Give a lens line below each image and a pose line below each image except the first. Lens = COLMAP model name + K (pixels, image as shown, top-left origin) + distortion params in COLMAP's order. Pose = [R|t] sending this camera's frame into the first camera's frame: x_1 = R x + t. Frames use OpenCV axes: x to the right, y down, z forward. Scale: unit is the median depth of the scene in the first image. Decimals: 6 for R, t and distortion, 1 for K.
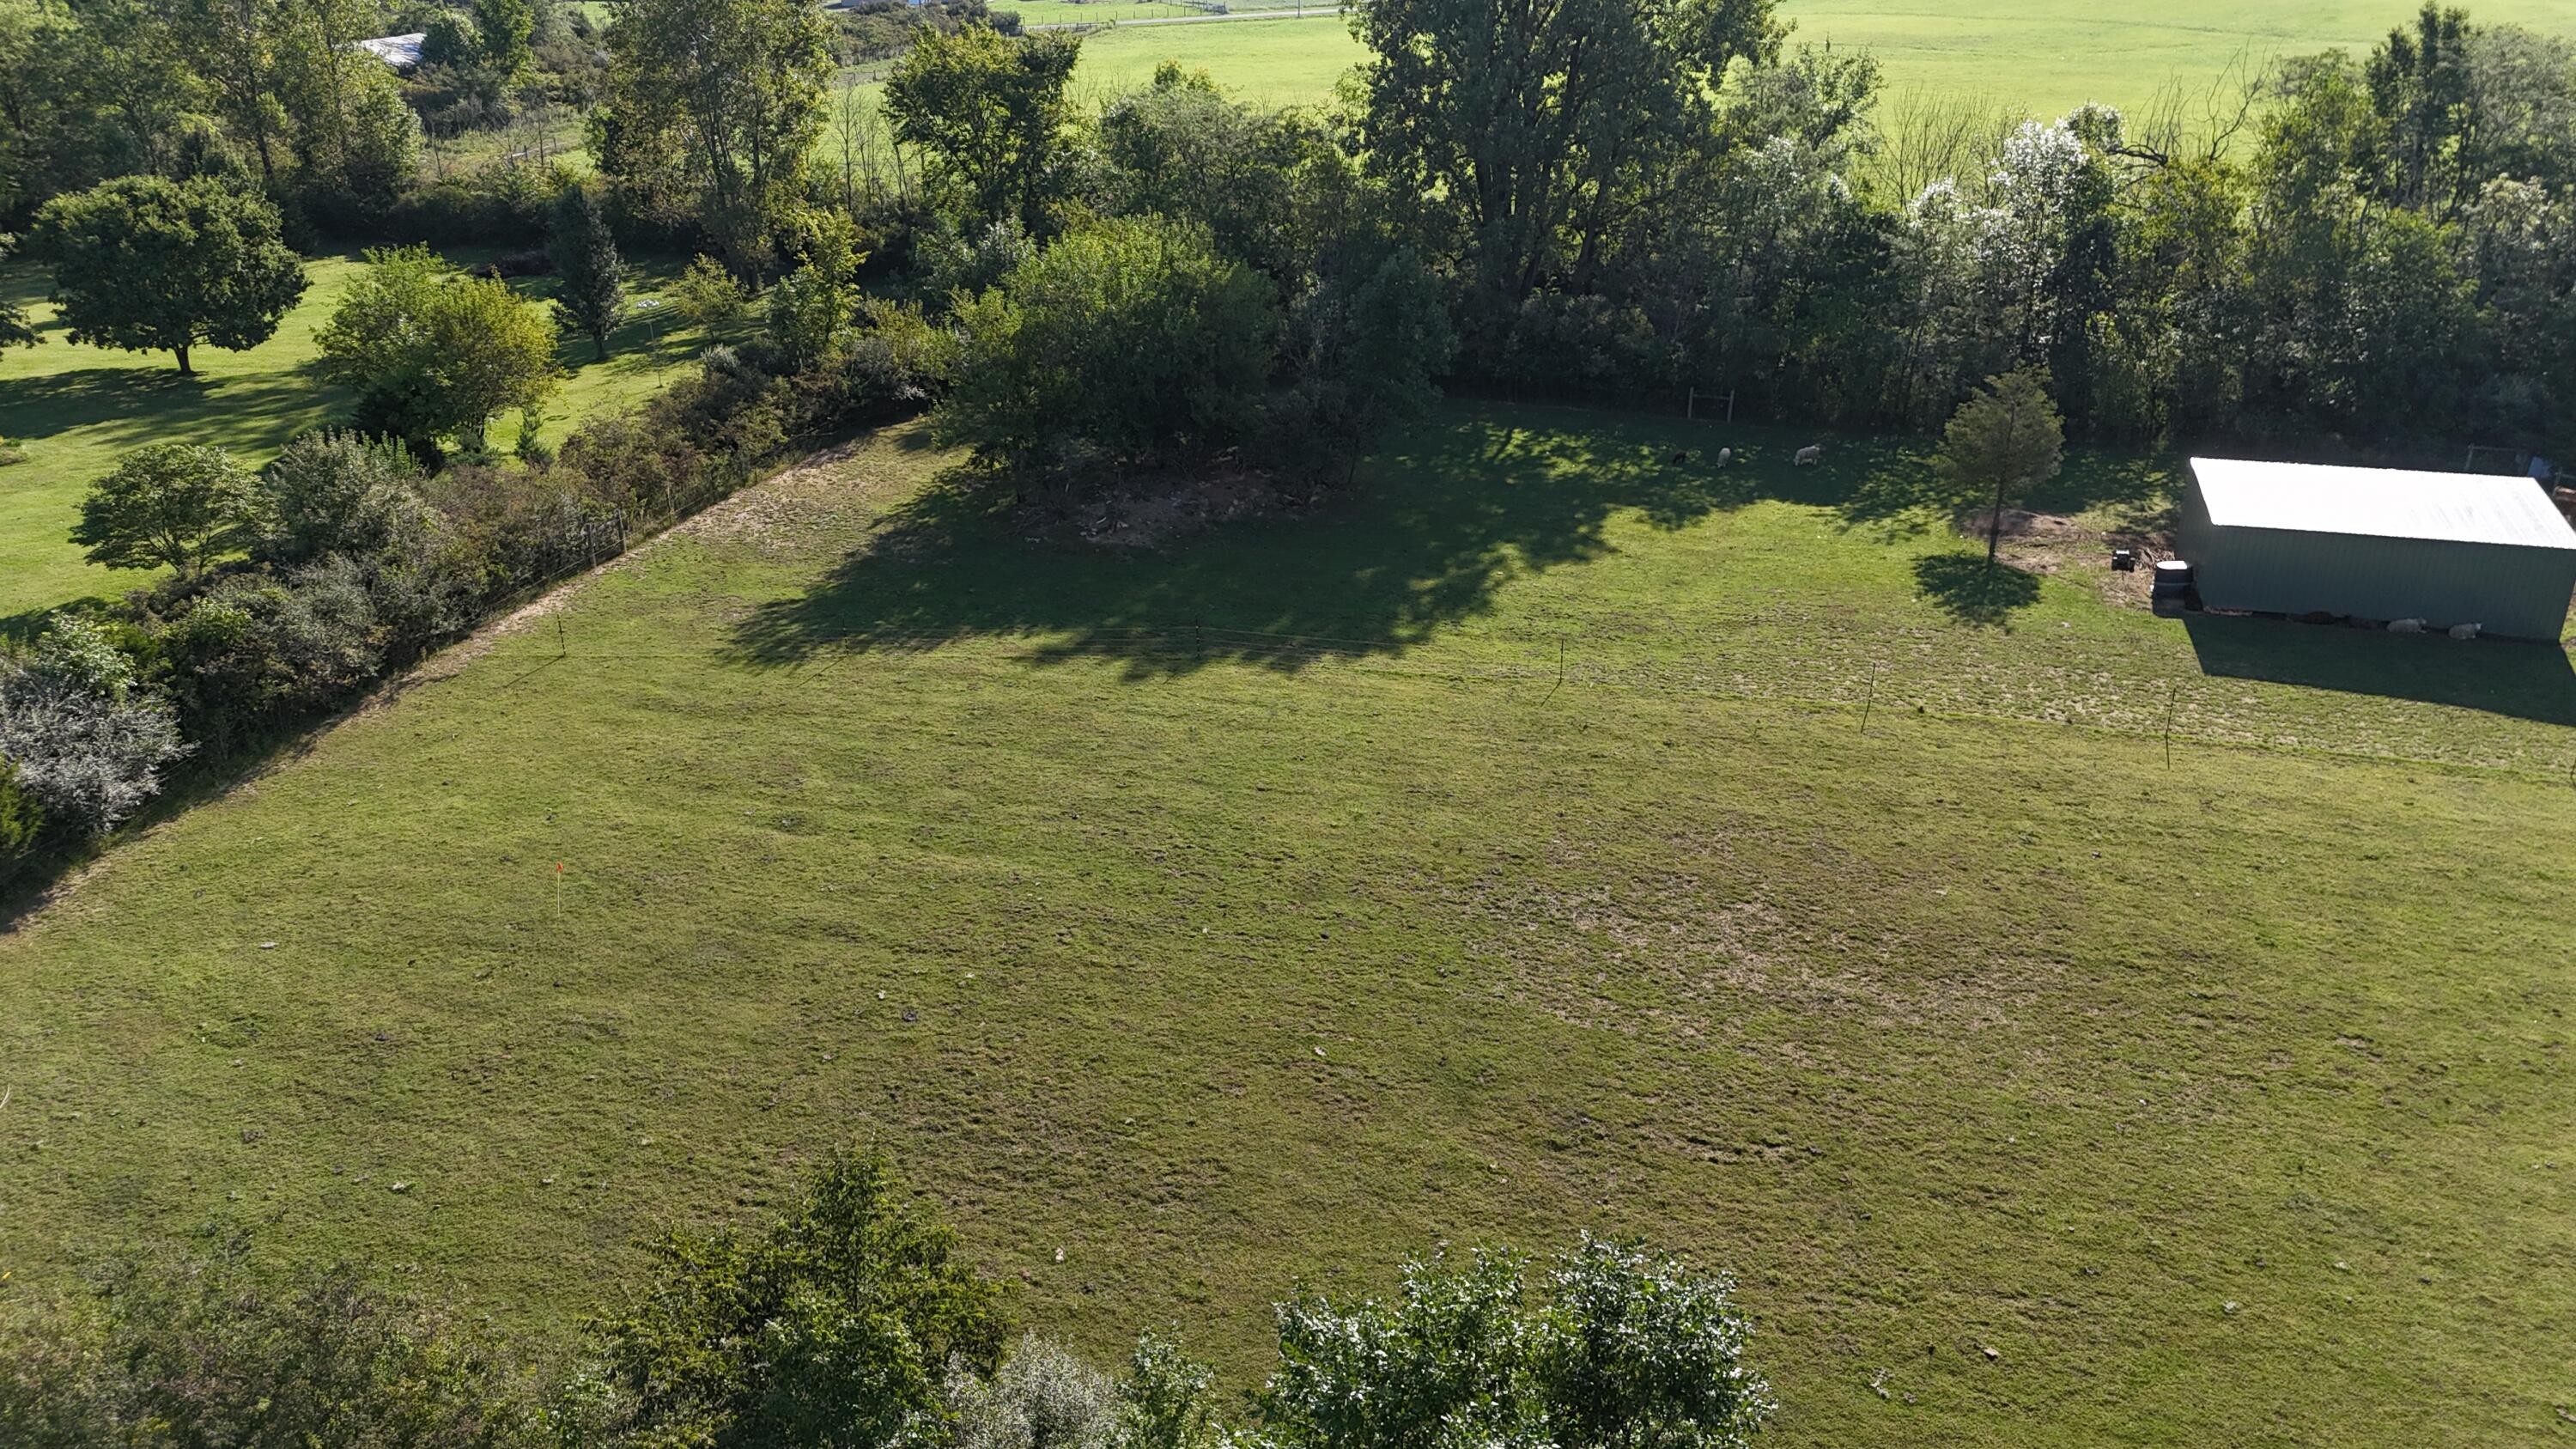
lens RADIAL K [[1889.8, 0, 1288.0], [0, 1889.8, 724.5], [0, 0, 1]] dist [0.073099, -0.066559]
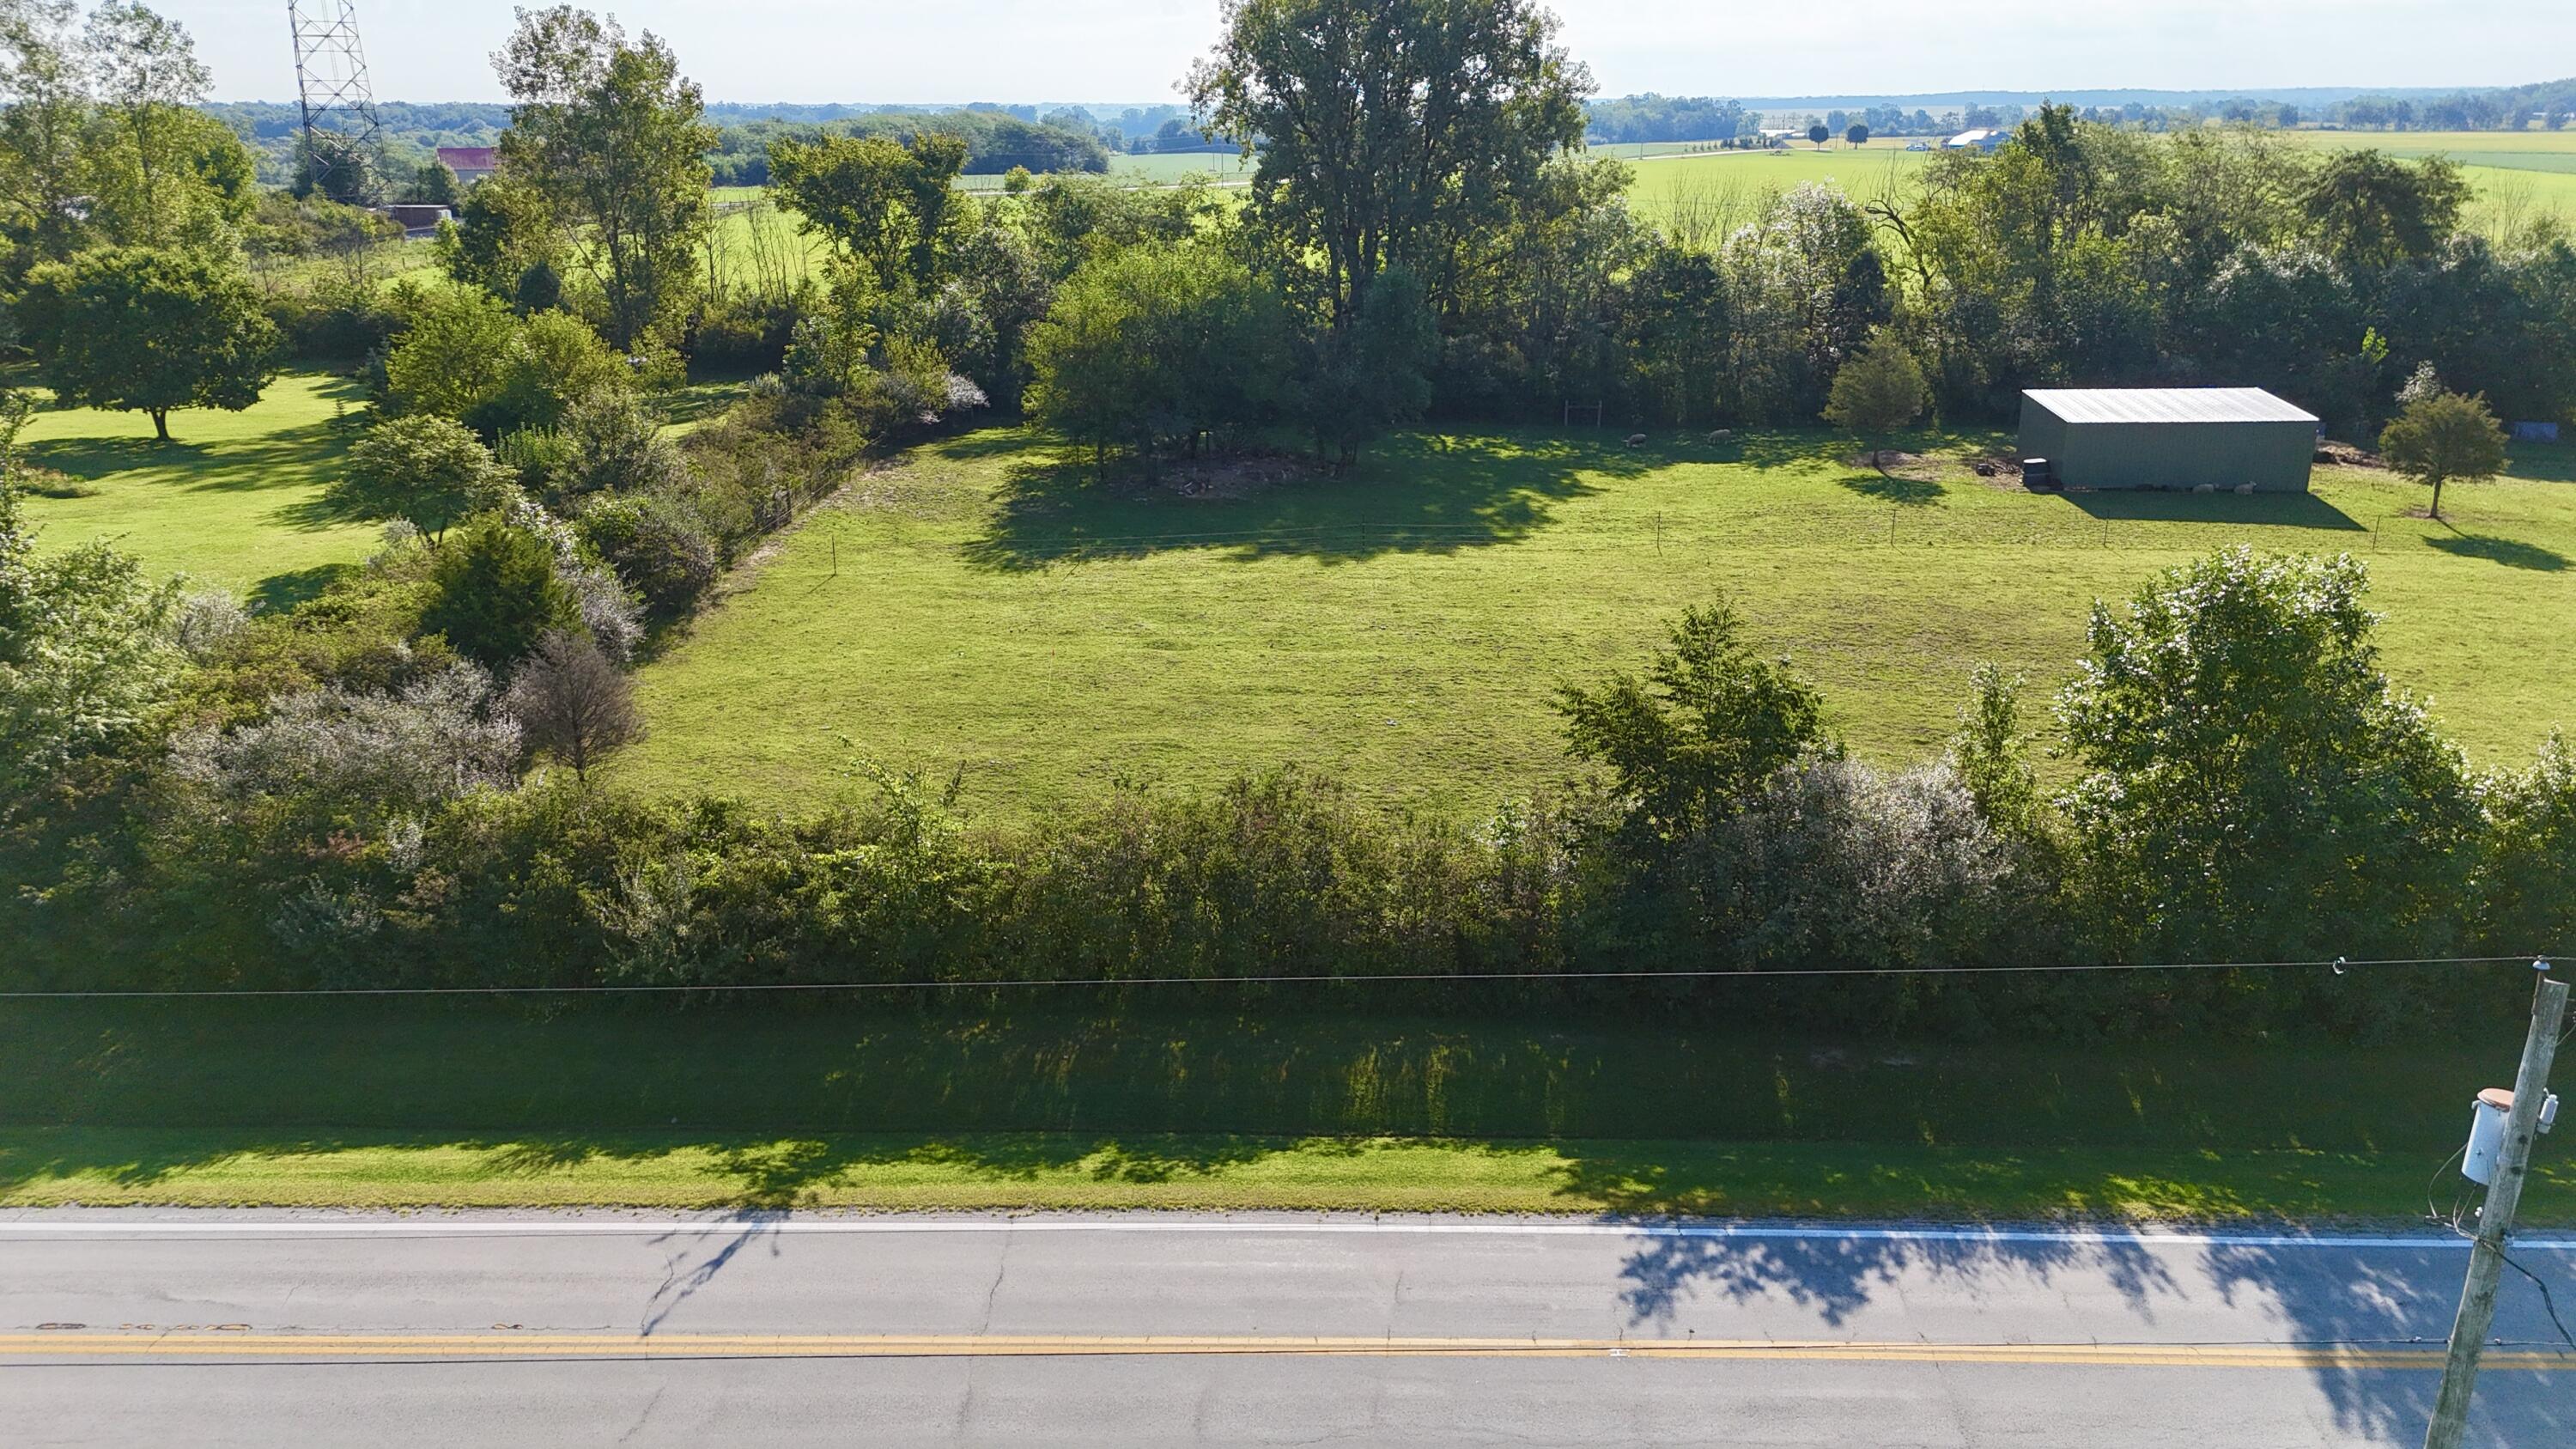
lens RADIAL K [[1889.8, 0, 1288.0], [0, 1889.8, 724.5], [0, 0, 1]] dist [0.073099, -0.066559]
pose [[0.968490, -0.074737, 0.237573, -0.322604], [0.099815, 0.990429, -0.095332, 0.152462], [-0.228175, 0.116042, 0.966680, -0.114158]]
